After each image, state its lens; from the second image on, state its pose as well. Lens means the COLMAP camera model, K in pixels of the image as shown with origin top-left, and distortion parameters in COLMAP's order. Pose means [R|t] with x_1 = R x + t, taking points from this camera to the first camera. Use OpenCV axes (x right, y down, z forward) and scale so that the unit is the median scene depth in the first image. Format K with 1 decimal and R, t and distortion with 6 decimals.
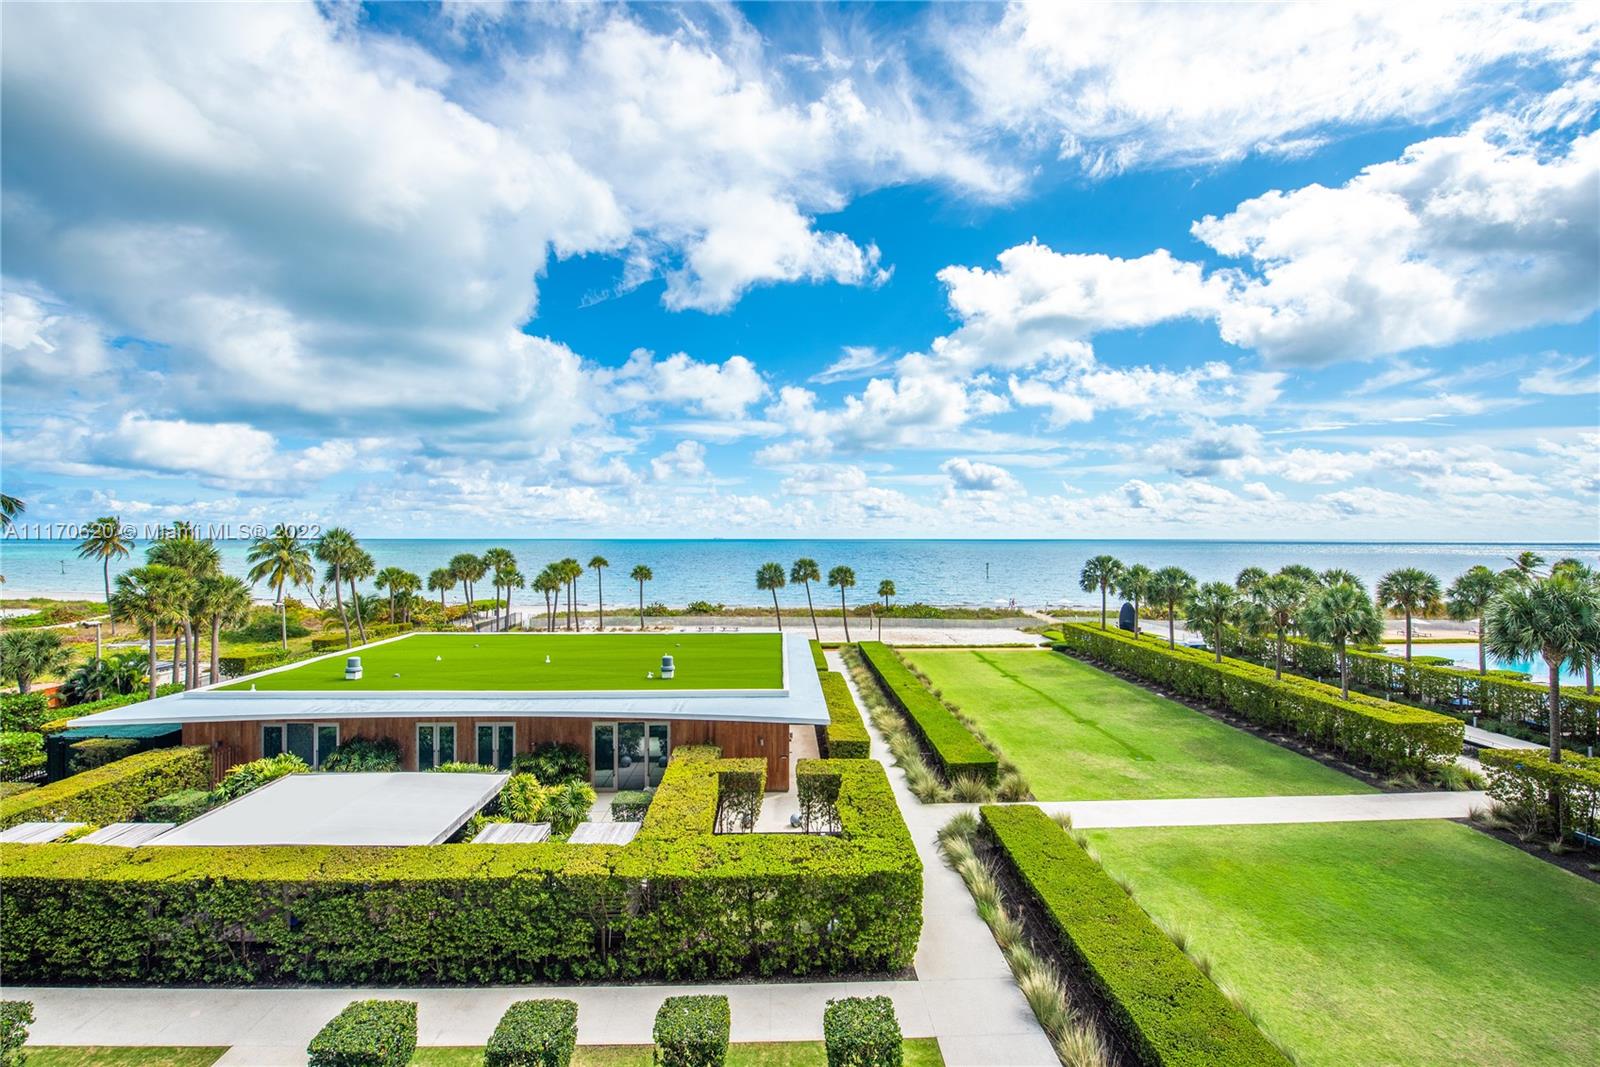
lens RADIAL K [[648.7, 0, 797.6], [0, 648.7, 535.9], [0, 0, 1]] dist [-0.016172, -0.000811]
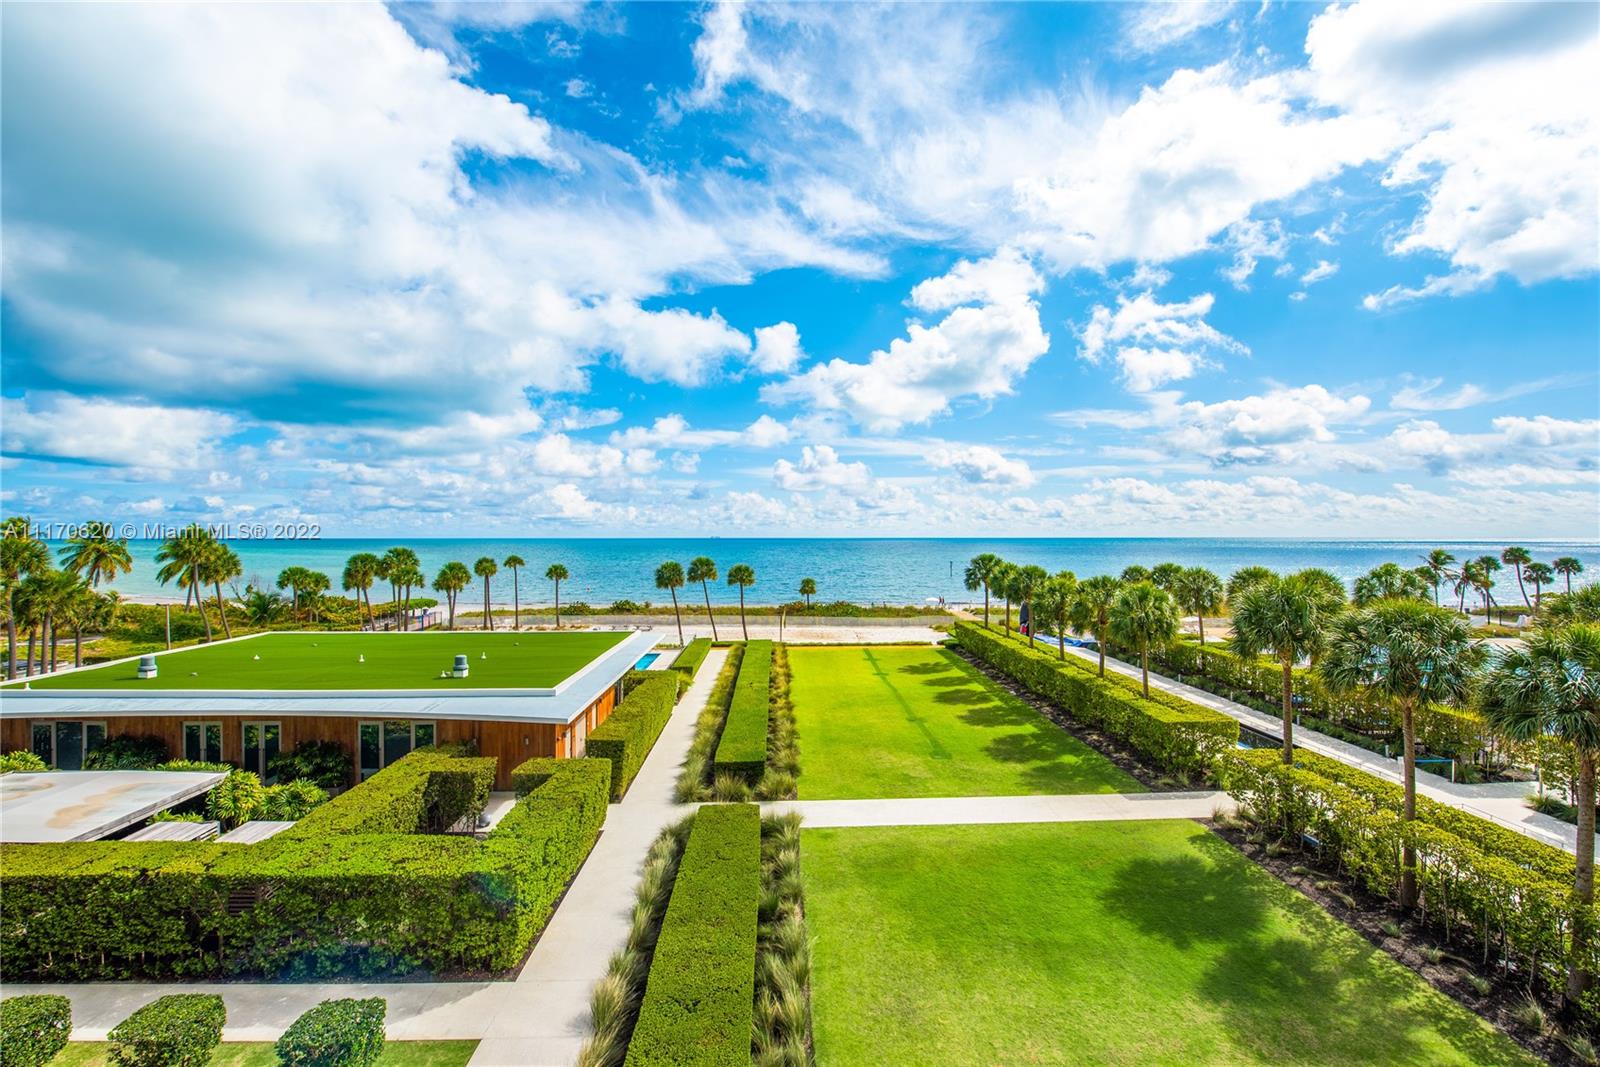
lens RADIAL K [[648.7, 0, 806.9], [0, 648.7, 548.4], [0, 0, 1]] dist [-0.016172, -0.000811]
pose [[0.999984, -0.001417, 0.005403, 0.322263], [0.001306, 0.999786, 0.020635, 0.002320], [-0.005432, -0.020628, 0.999772, 0.011812]]
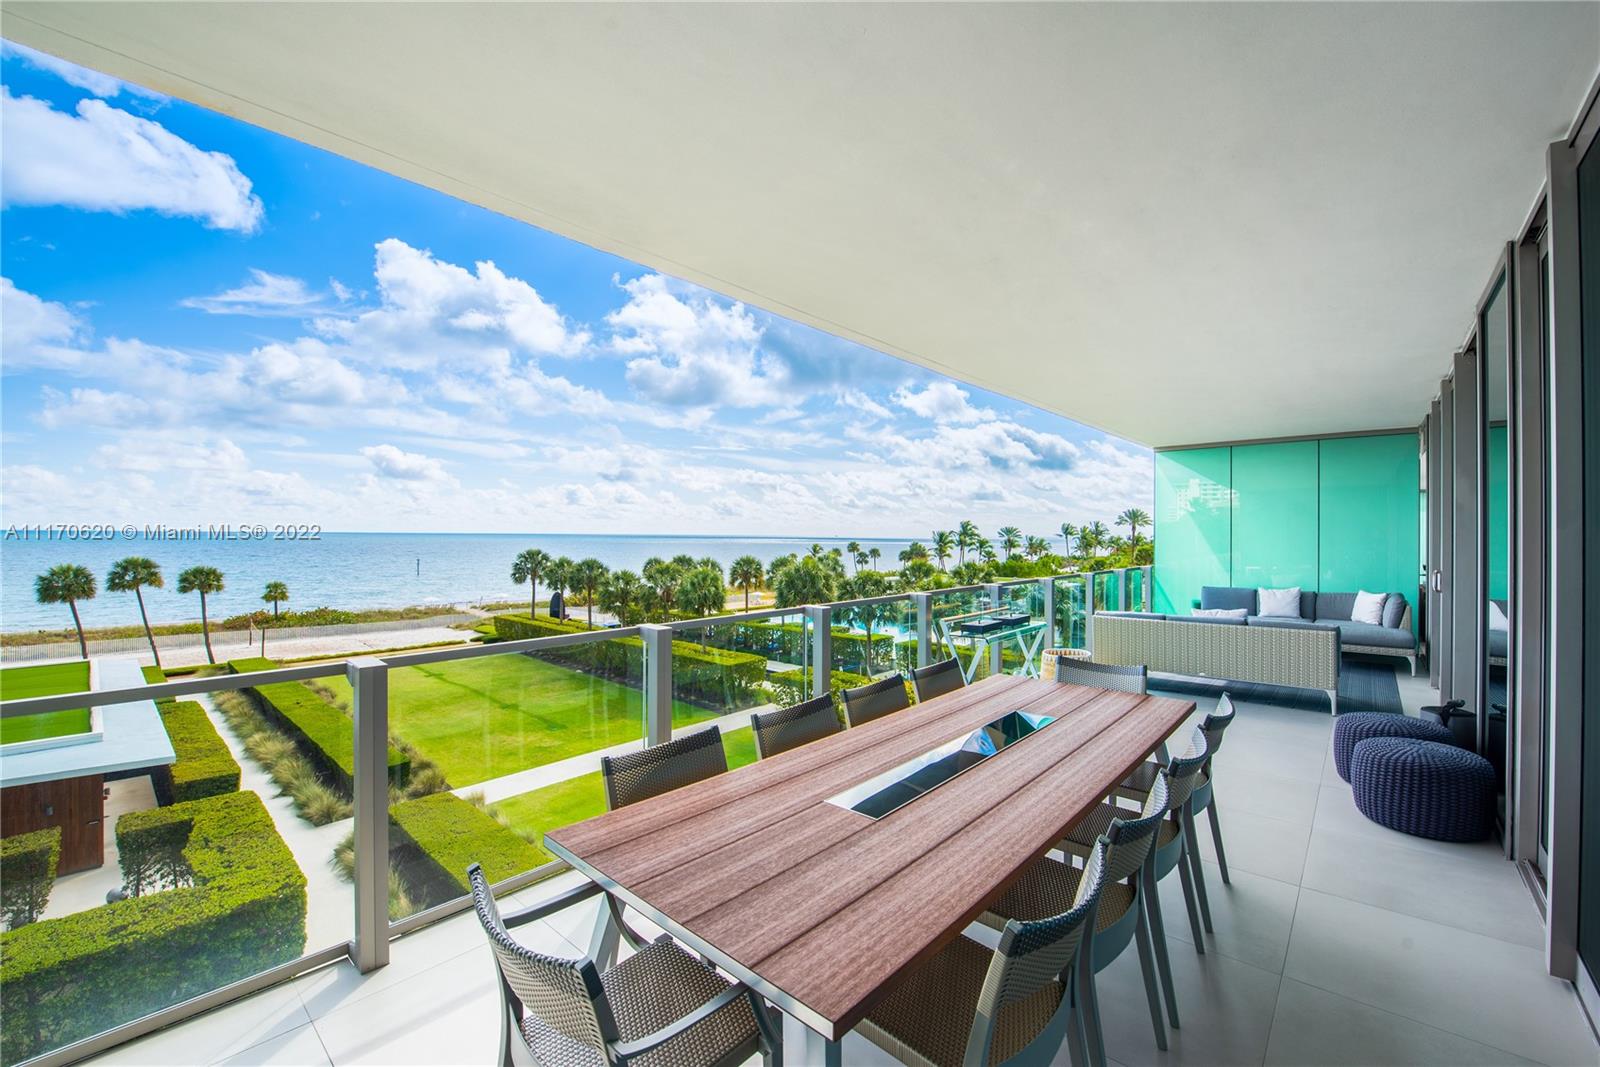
lens RADIAL K [[648.7, 0, 811.7], [0, 648.7, 524.9], [0, 0, 1]] dist [-0.016172, -0.000811]
pose [[0.677065, 0.015628, 0.735757, -0.000852], [-0.010234, 0.999878, -0.011821, -0.002198], [-0.735852, 0.000474, 0.677142, -0.093601]]
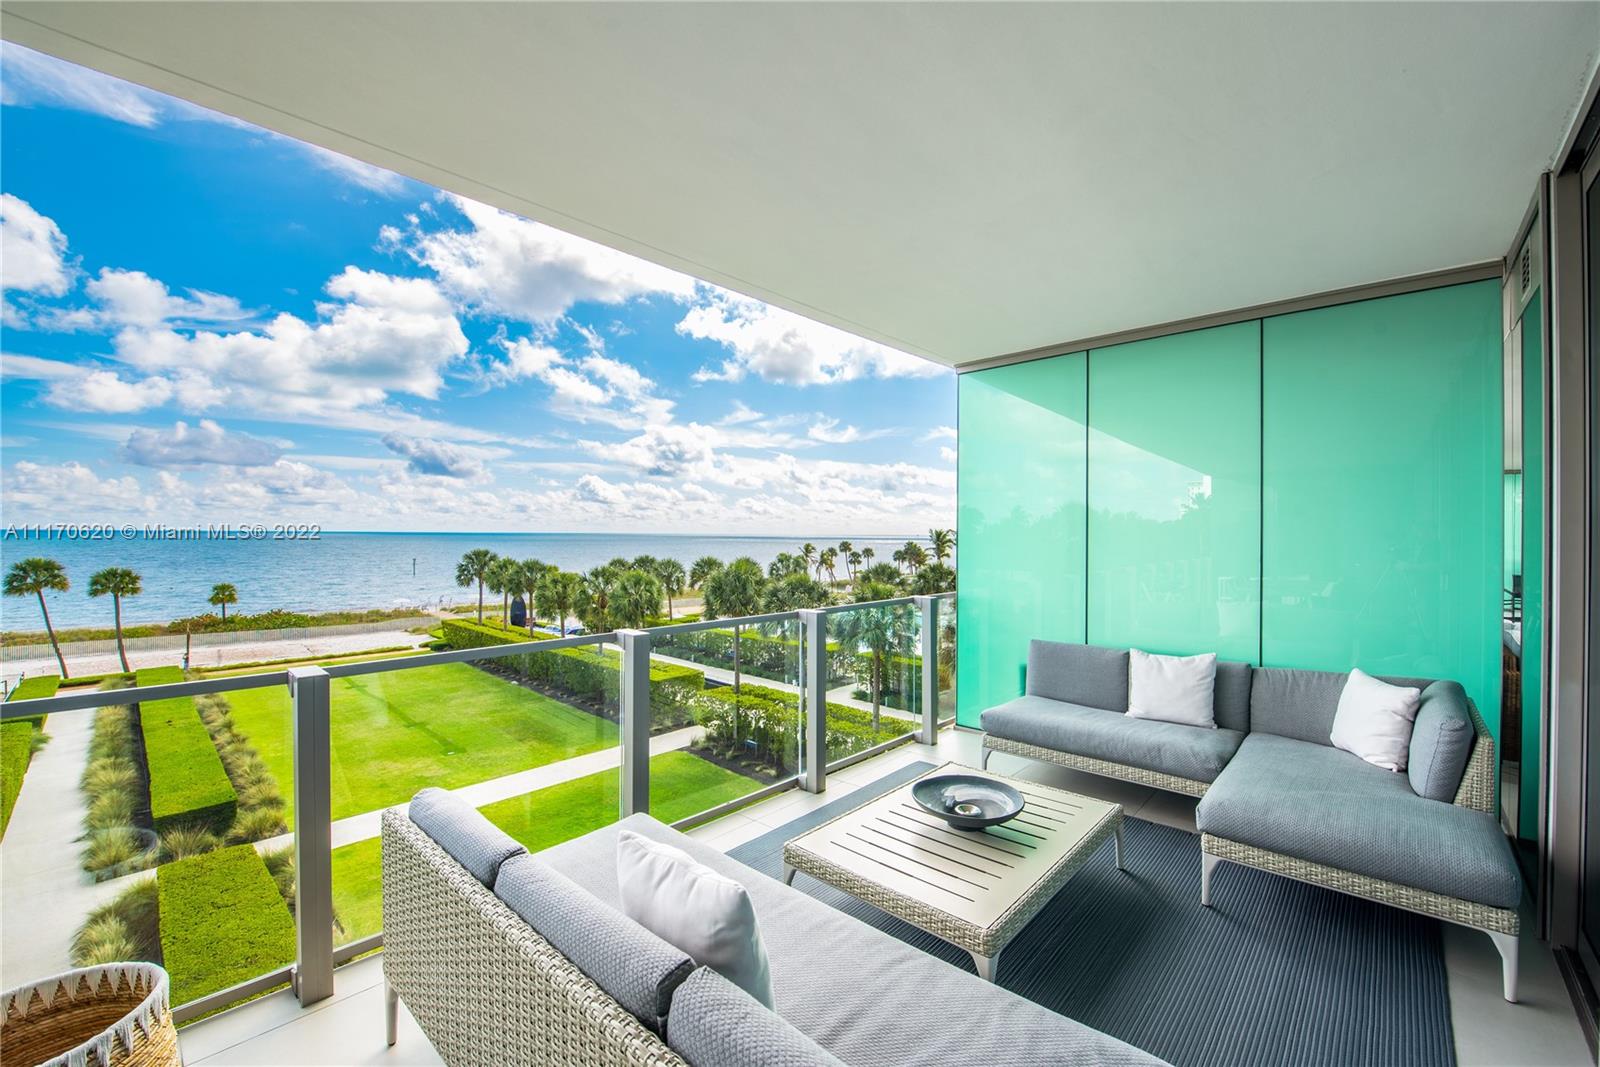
lens RADIAL K [[648.7, 0, 815.1], [0, 648.7, 533.1], [0, 0, 1]] dist [-0.016172, -0.000811]
pose [[0.694594, 0.005144, 0.719384, 0.196963], [-0.009947, 0.999948, 0.002453, -0.002798], [-0.719333, -0.008860, 0.694609, -0.090515]]
